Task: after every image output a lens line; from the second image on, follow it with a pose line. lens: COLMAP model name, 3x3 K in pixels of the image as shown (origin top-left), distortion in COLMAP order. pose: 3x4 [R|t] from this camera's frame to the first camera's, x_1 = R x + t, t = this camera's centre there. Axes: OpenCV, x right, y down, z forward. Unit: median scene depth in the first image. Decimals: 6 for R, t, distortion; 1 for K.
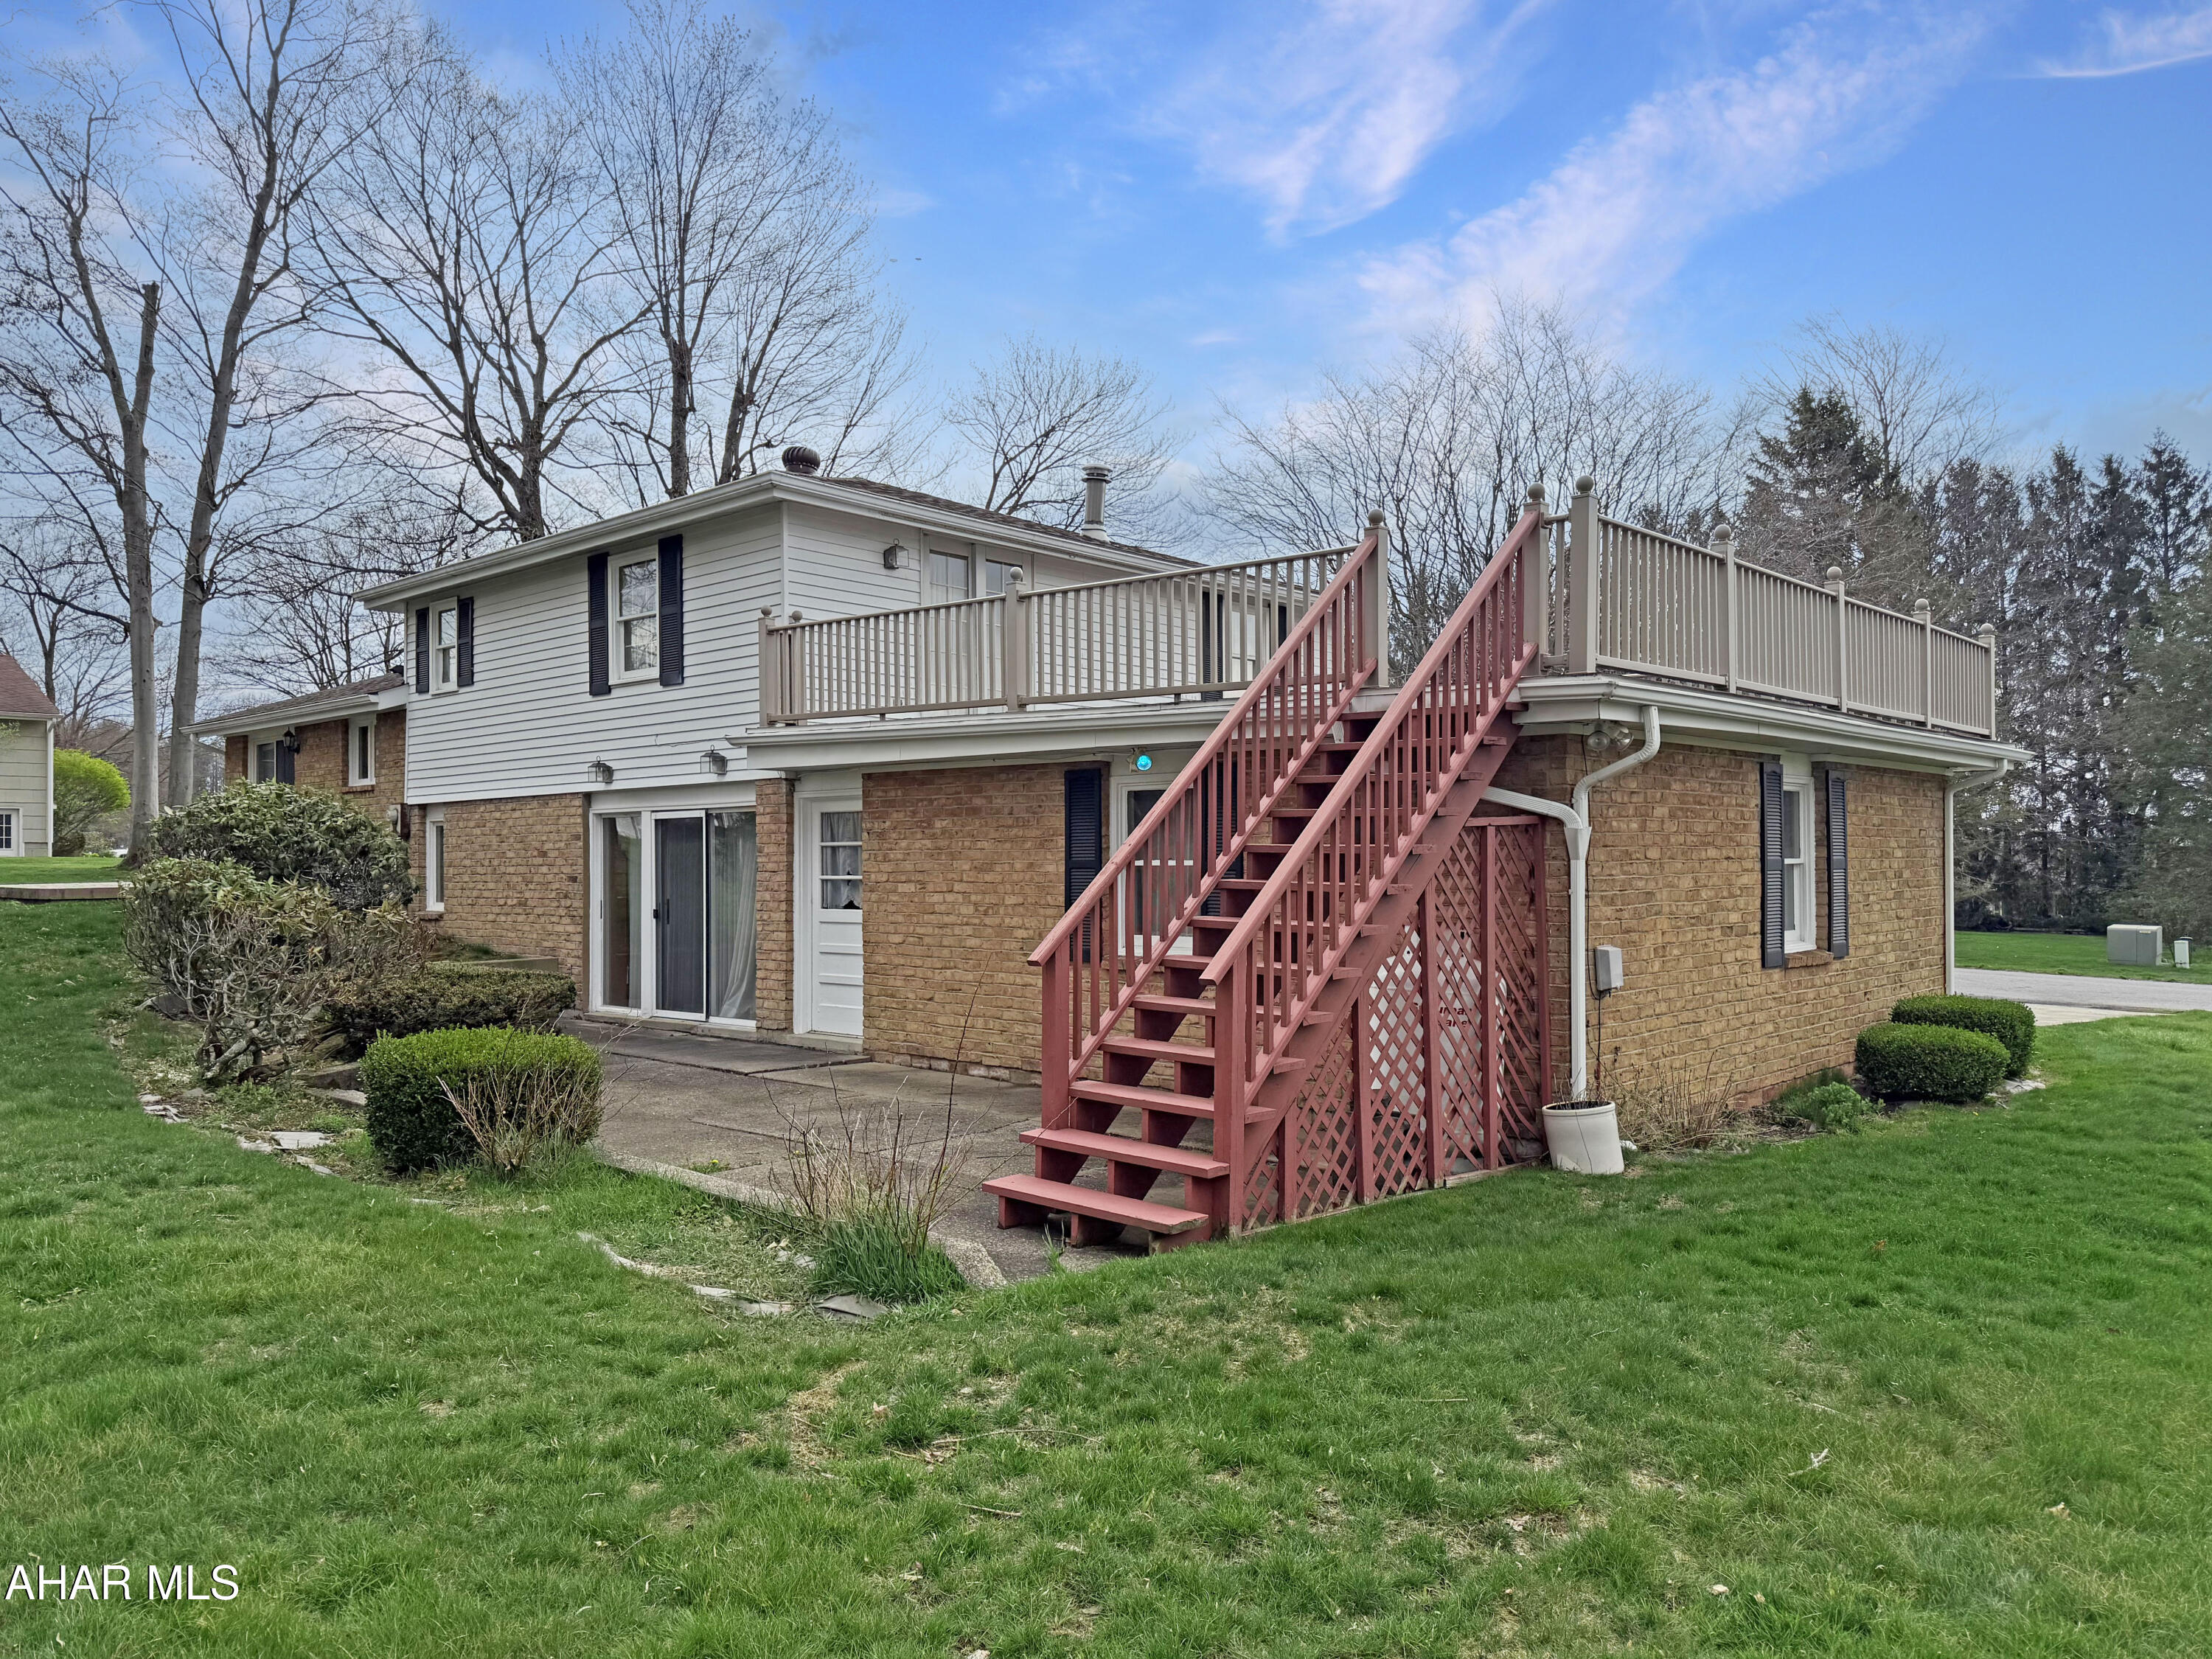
lens RADIAL K [[1557.5, 0, 1106.0], [0, 1557.5, 839.8], [0, 0, 1]] dist [0.046001, -0.008275]
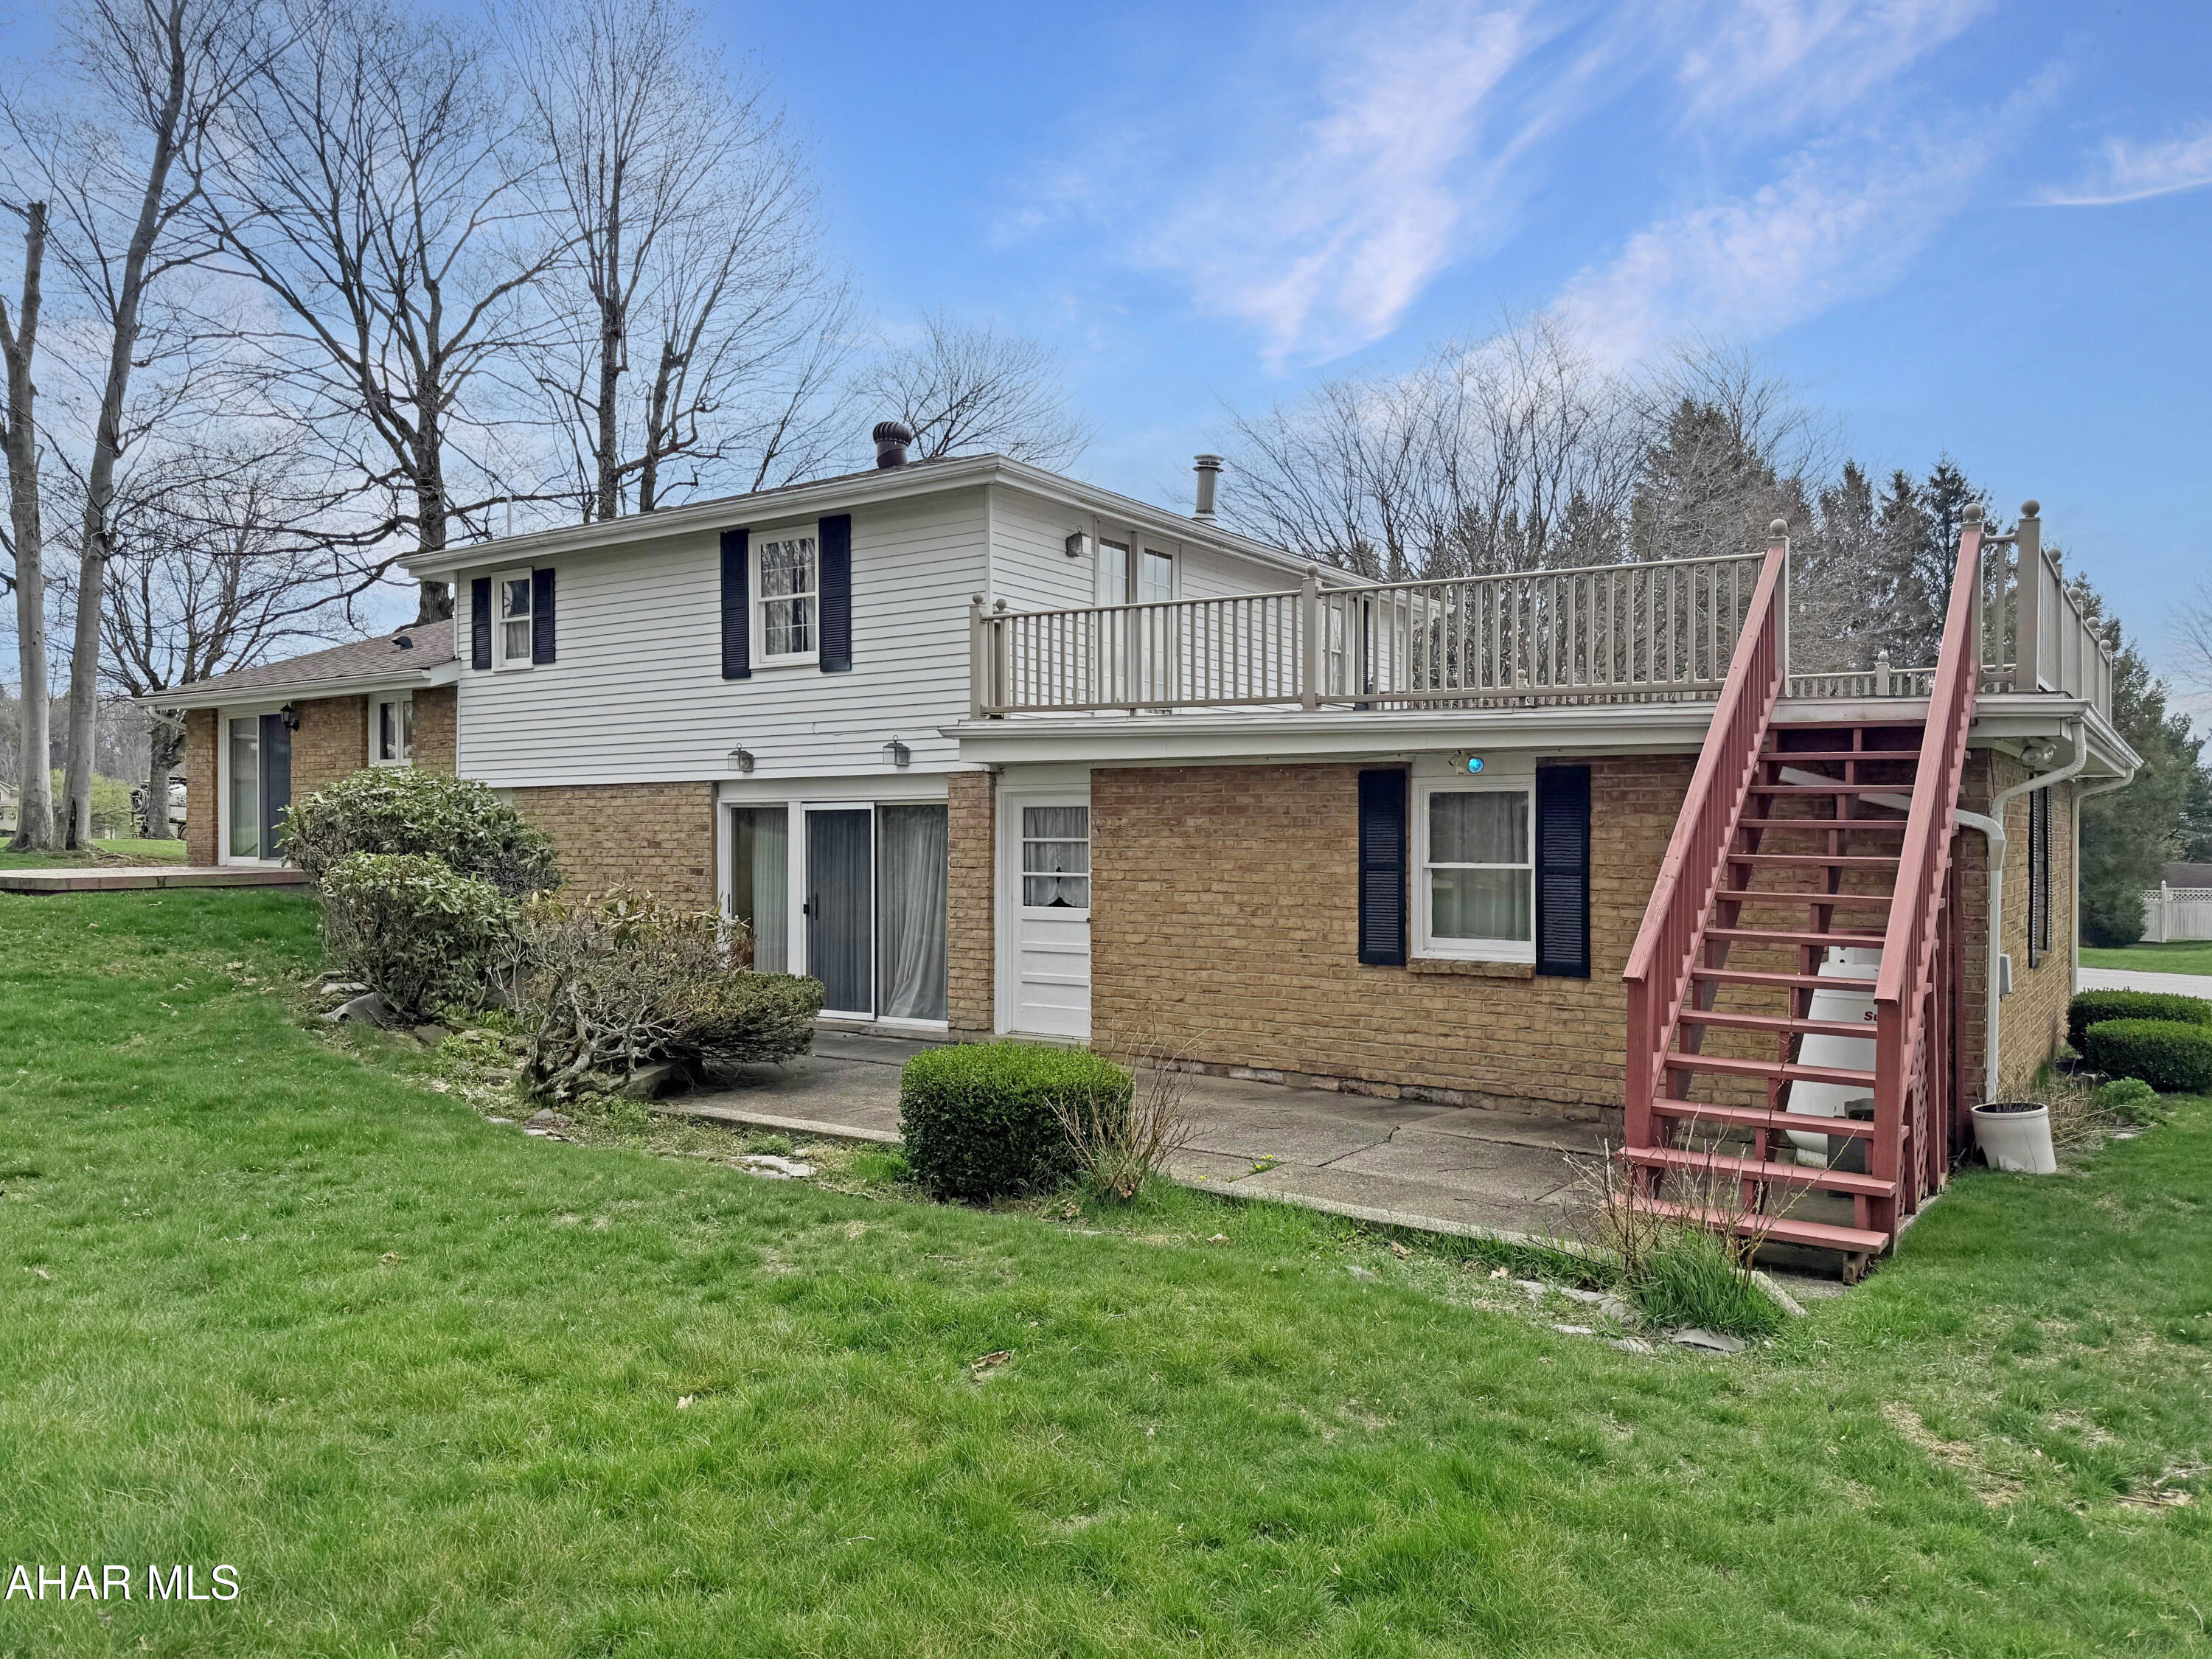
lens RADIAL K [[1557.5, 0, 1106.0], [0, 1557.5, 839.8], [0, 0, 1]] dist [0.046001, -0.008275]
pose [[0.990487, 0.005662, 0.137492, -0.215319], [-0.007640, 0.999875, 0.013867, -0.008919], [-0.137396, -0.014785, 0.990406, 0.025173]]
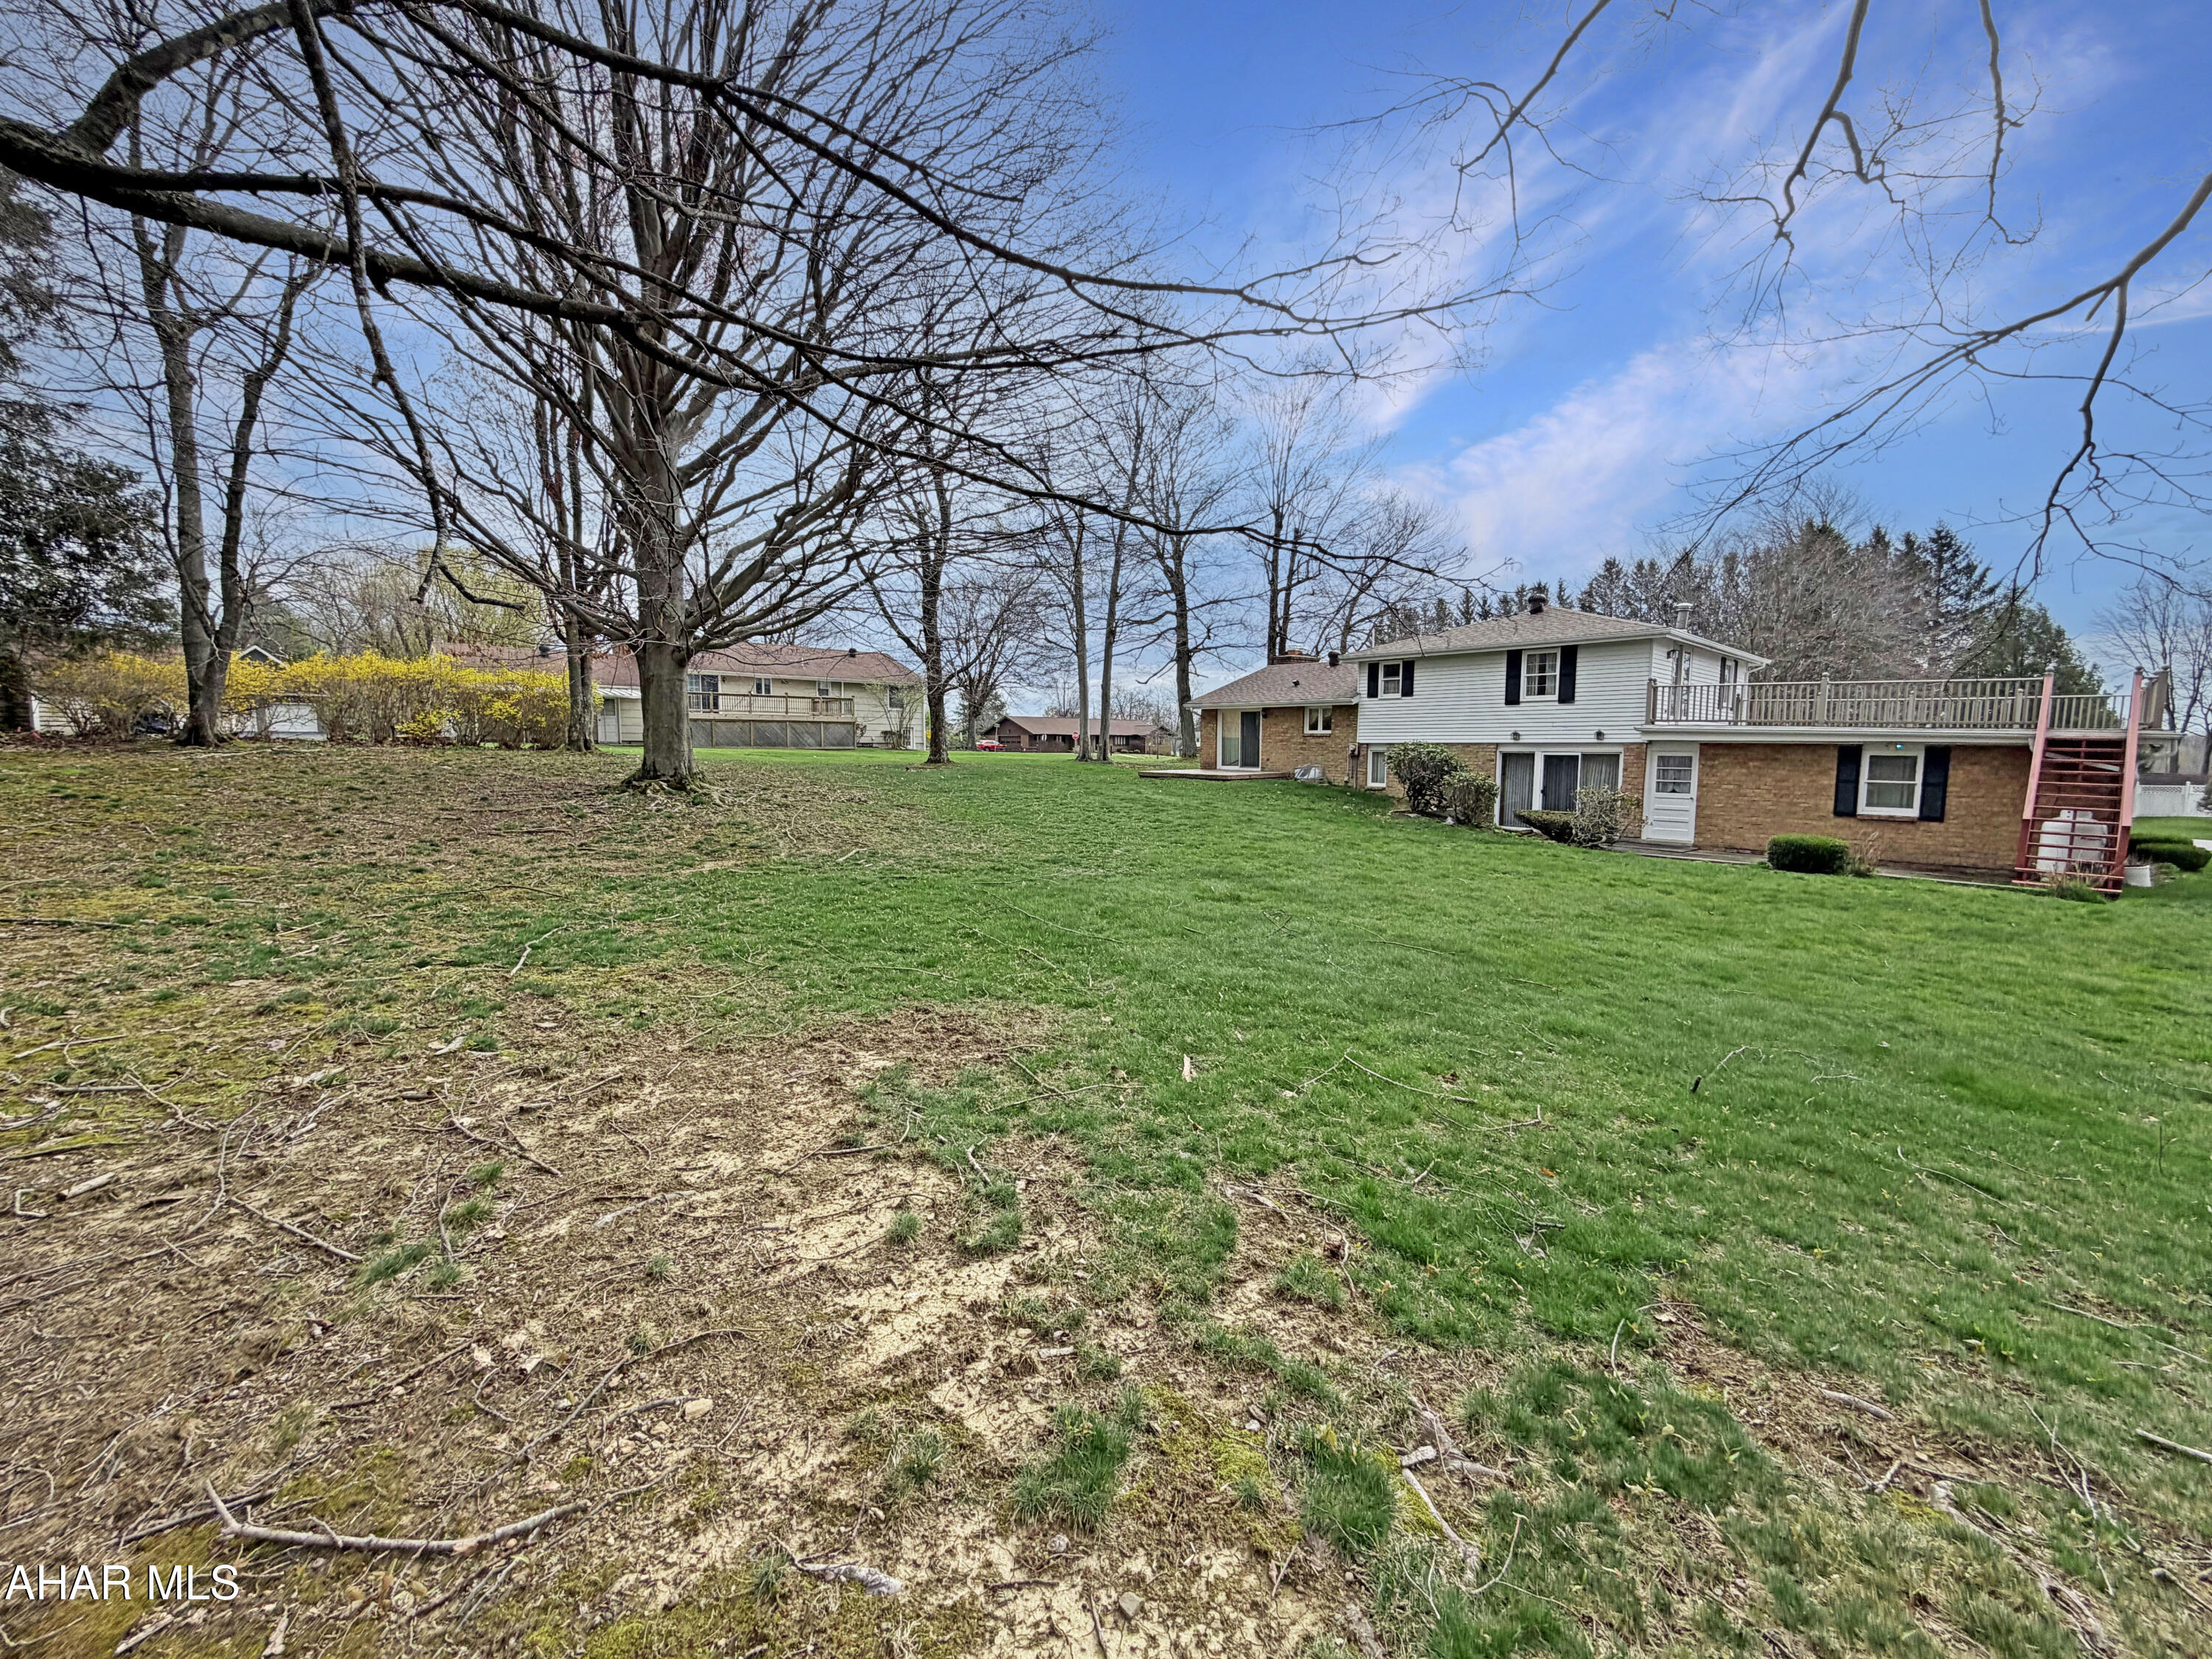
lens RADIAL K [[886.1, 0, 1096.4], [0, 886.1, 823.9], [0, 0, 1]] dist [-0.000394, -0.000088]
pose [[0.995745, 0.018865, -0.090205, -0.805089], [-0.009518, 0.994641, 0.102954, -0.039426], [0.091664, -0.101657, 0.990588, -0.473431]]
